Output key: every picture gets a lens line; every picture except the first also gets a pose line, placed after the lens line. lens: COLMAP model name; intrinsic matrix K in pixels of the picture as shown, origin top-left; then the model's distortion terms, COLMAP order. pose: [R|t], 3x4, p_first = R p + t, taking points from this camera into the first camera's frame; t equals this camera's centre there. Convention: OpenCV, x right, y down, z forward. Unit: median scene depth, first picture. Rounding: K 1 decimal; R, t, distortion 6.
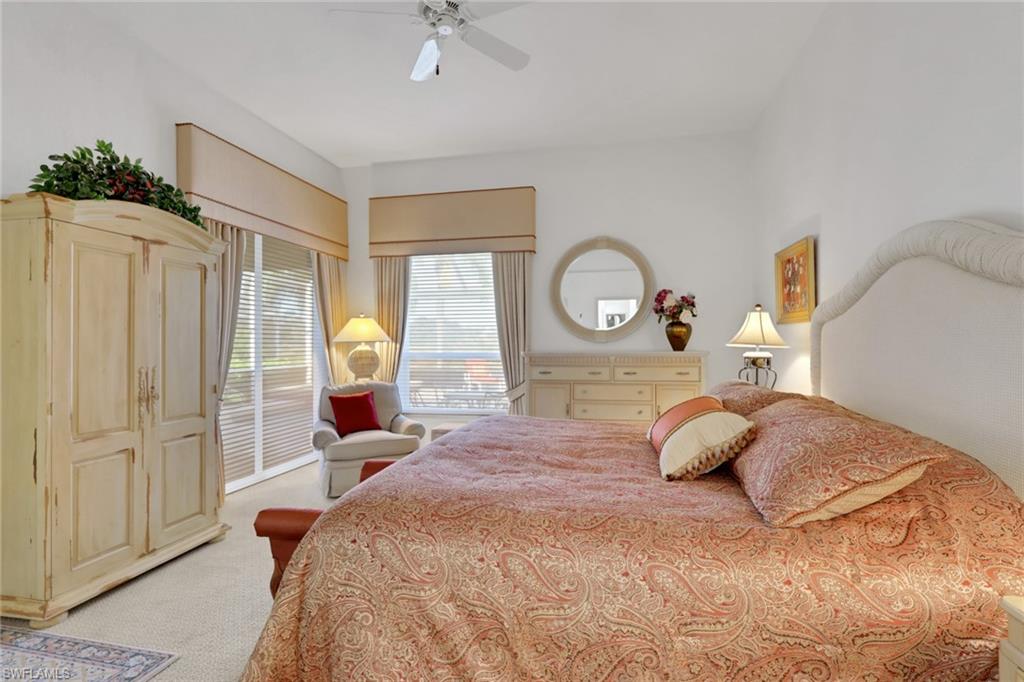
lens RADIAL K [[505.2, 0, 507.8], [0, 505.2, 339.7], [0, 0, 1]] dist [-0.004622, 0.003686]
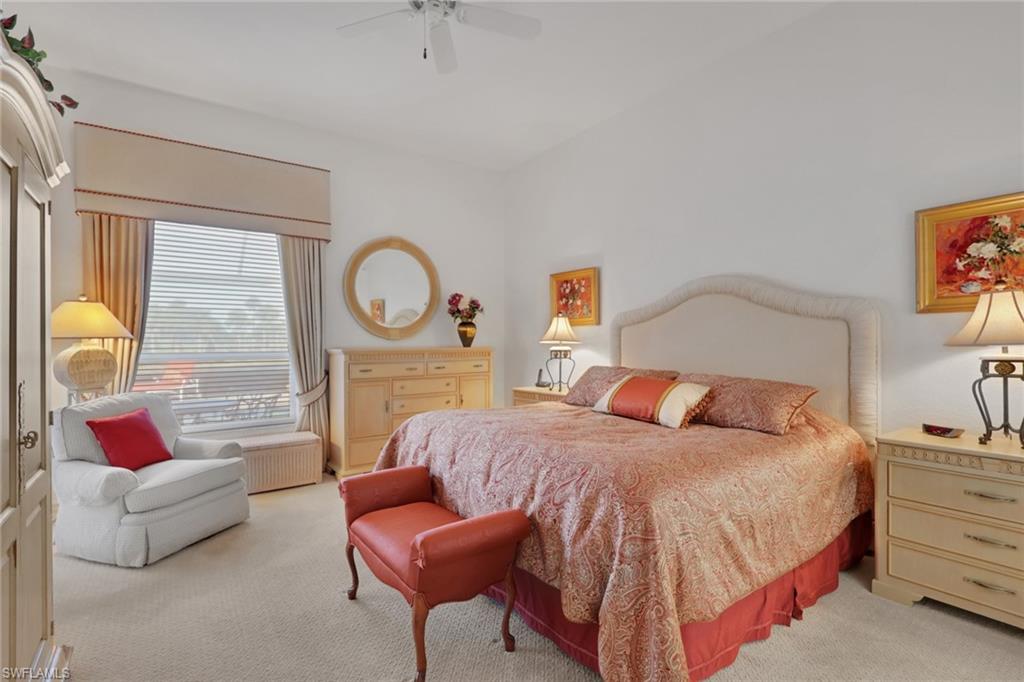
lens RADIAL K [[505.2, 0, 505.1], [0, 505.2, 342.0], [0, 0, 1]] dist [-0.004622, 0.003686]
pose [[0.657356, -0.000487, 0.753580, -0.484382], [-0.004398, 0.999980, 0.004483, 0.005031], [-0.753567, -0.006261, 0.657341, 0.165301]]
